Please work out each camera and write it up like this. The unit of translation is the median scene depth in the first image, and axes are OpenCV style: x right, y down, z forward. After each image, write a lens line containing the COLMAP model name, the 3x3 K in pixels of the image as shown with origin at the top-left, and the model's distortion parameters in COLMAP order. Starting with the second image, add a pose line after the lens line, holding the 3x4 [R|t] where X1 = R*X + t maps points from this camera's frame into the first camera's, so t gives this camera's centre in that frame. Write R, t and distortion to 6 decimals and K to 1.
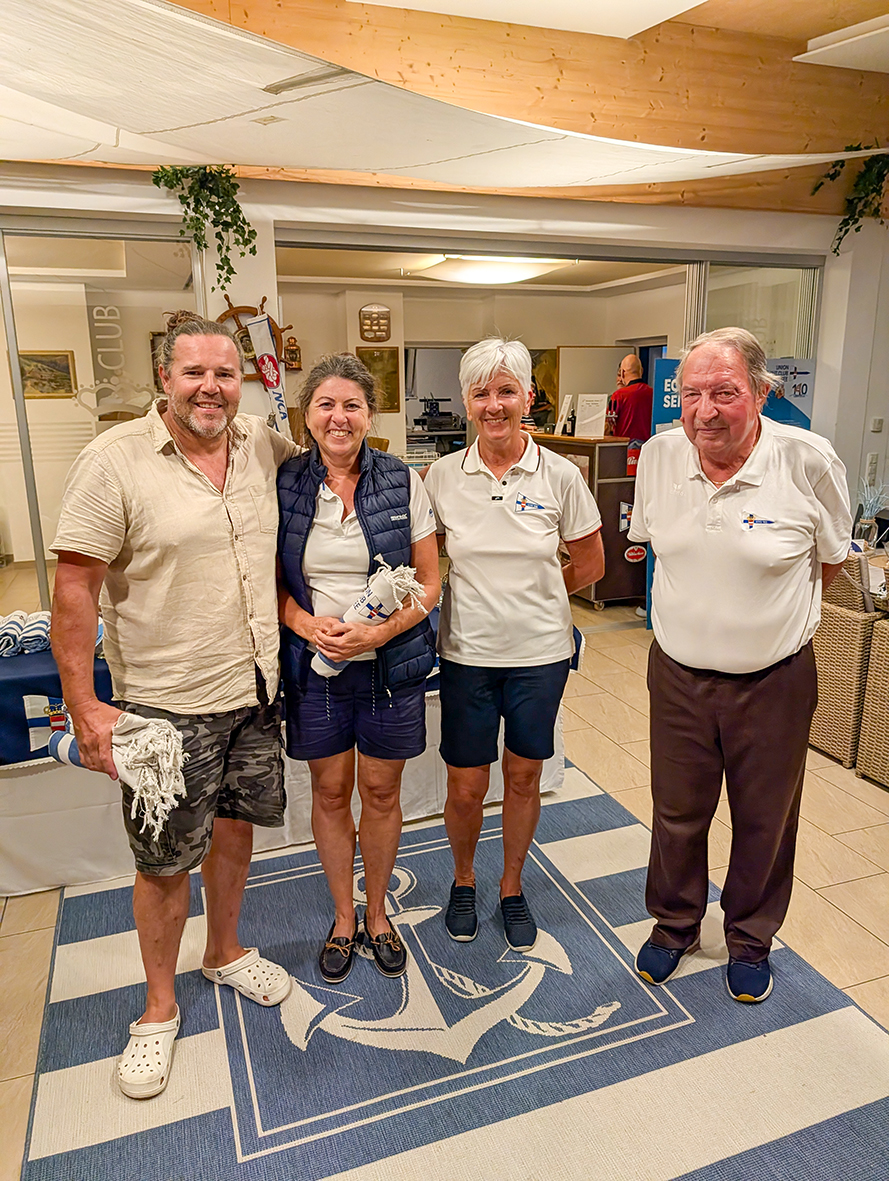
lens RADIAL K [[847.2, 0, 451.5], [0, 847.2, 594.0], [0, 0, 1]] dist [0.013175, -0.012452]
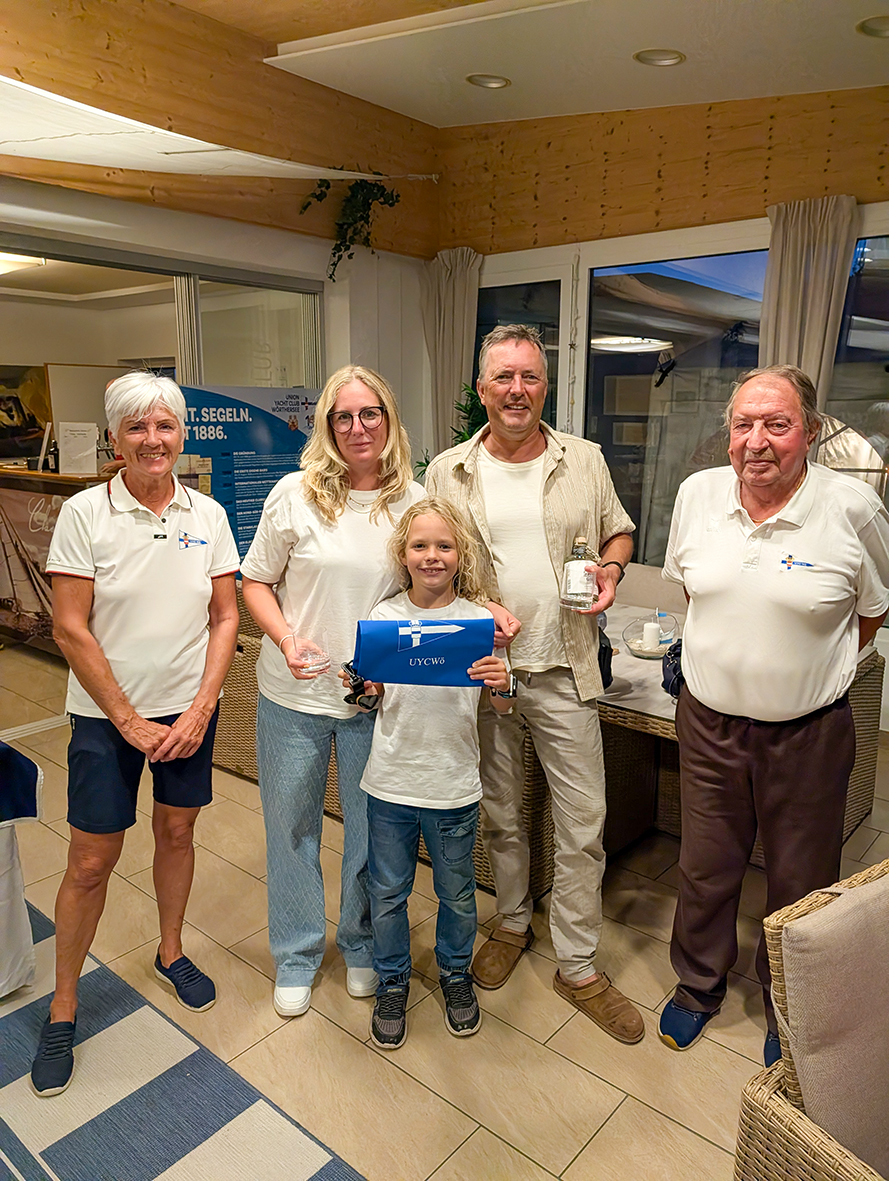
lens RADIAL K [[847.2, 0, 463.5], [0, 847.2, 597.3], [0, 0, 1]] dist [0.013175, -0.012452]
pose [[0.862941, -0.091384, 0.496973, 0.087914], [0.101811, 0.994785, 0.006139, -0.044491], [-0.494942, 0.045300, 0.867744, 0.140222]]
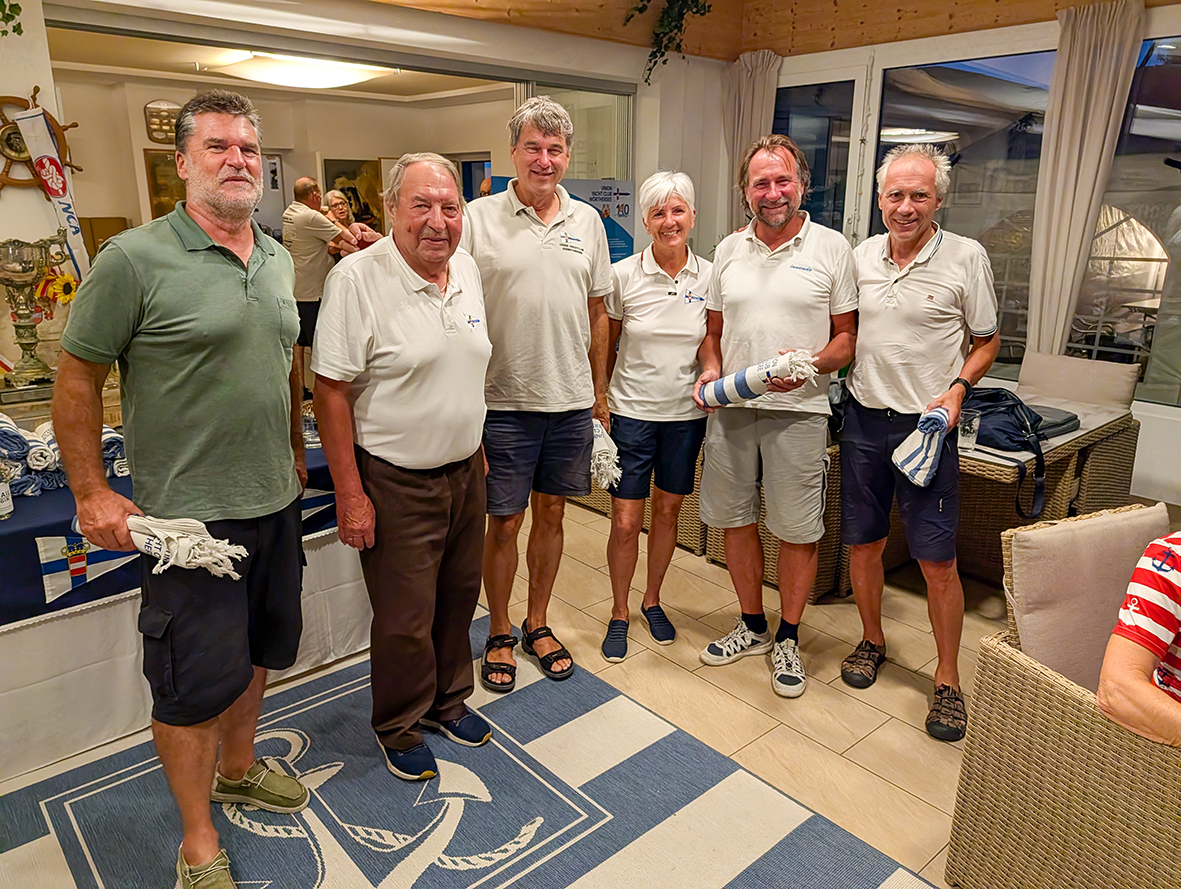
lens RADIAL K [[847.2, 0, 601.0], [0, 847.2, 433.4], [0, 0, 1]] dist [0.013175, -0.012452]
pose [[0.927036, -0.078646, 0.366632, -0.037763], [0.067433, 0.996783, 0.043313, -0.009407], [-0.368859, -0.015429, 0.929357, 0.015840]]
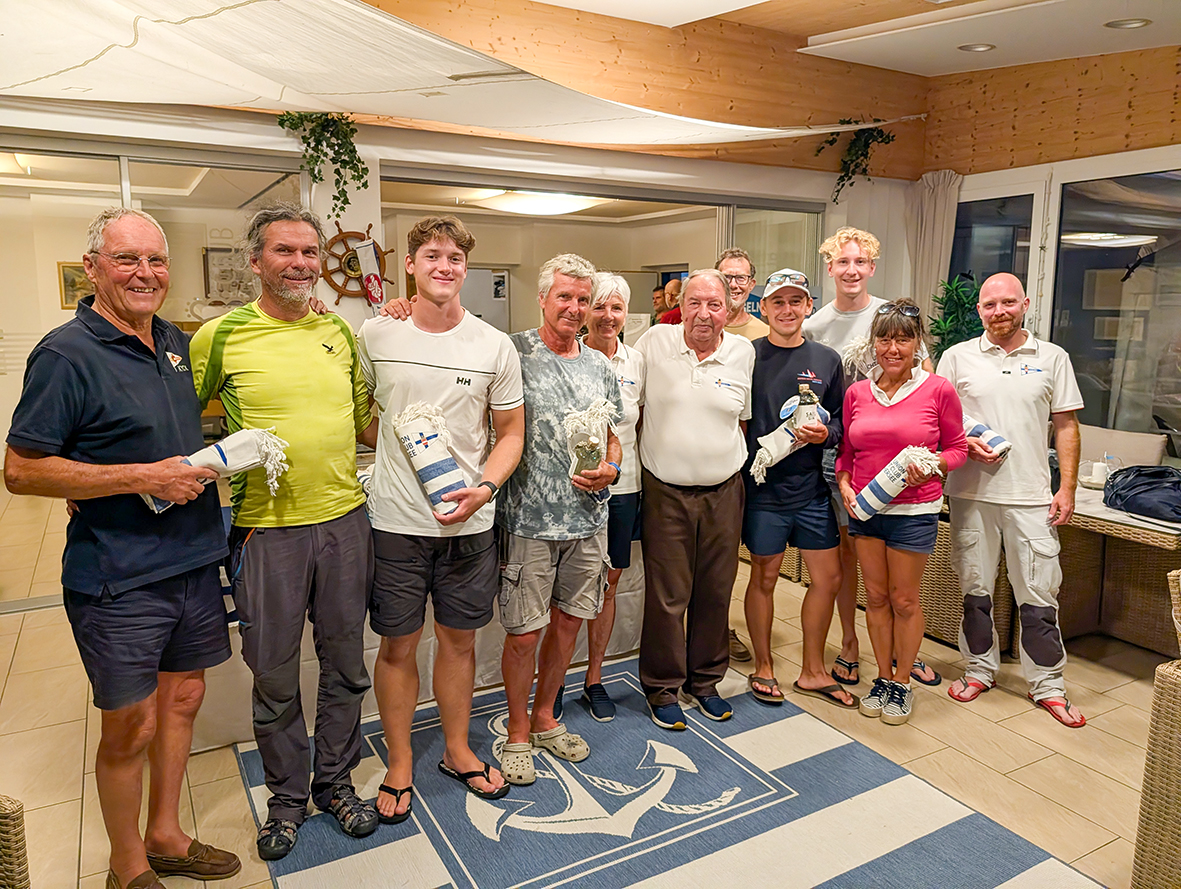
lens RADIAL K [[847.2, 0, 602.1], [0, 847.2, 429.0], [0, 0, 1]] dist [0.013175, -0.012452]
pose [[0.984732, -0.009512, 0.173820, -0.109569], [0.025789, 0.995459, -0.091628, 0.031068], [-0.172159, 0.094711, 0.980506, -0.126847]]
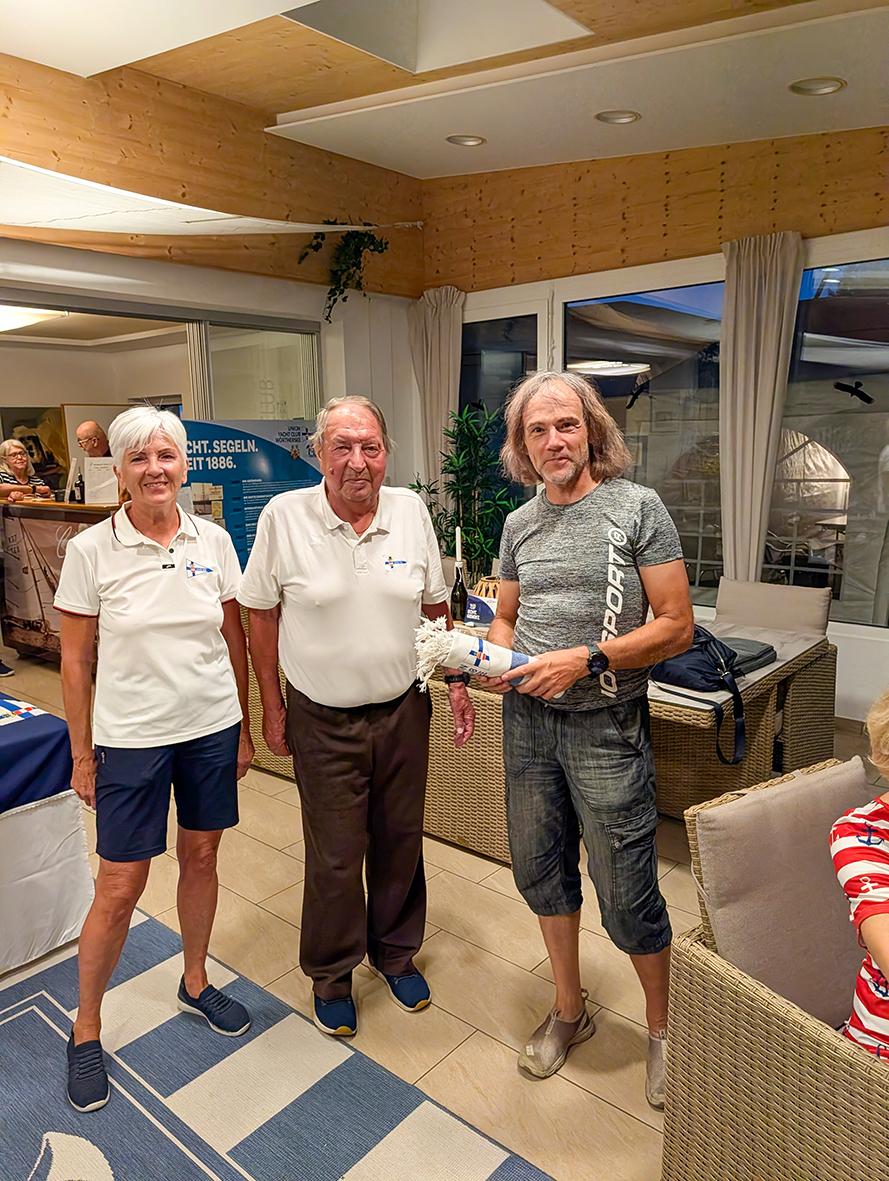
lens RADIAL K [[847.2, 0, 432.9], [0, 847.2, 600.6], [0, 0, 1]] dist [0.013175, -0.012452]
pose [[0.874629, -0.100098, 0.474347, 0.042225], [0.125954, 0.991771, -0.022954, -0.023031], [-0.468146, 0.079822, 0.880039, 0.058923]]
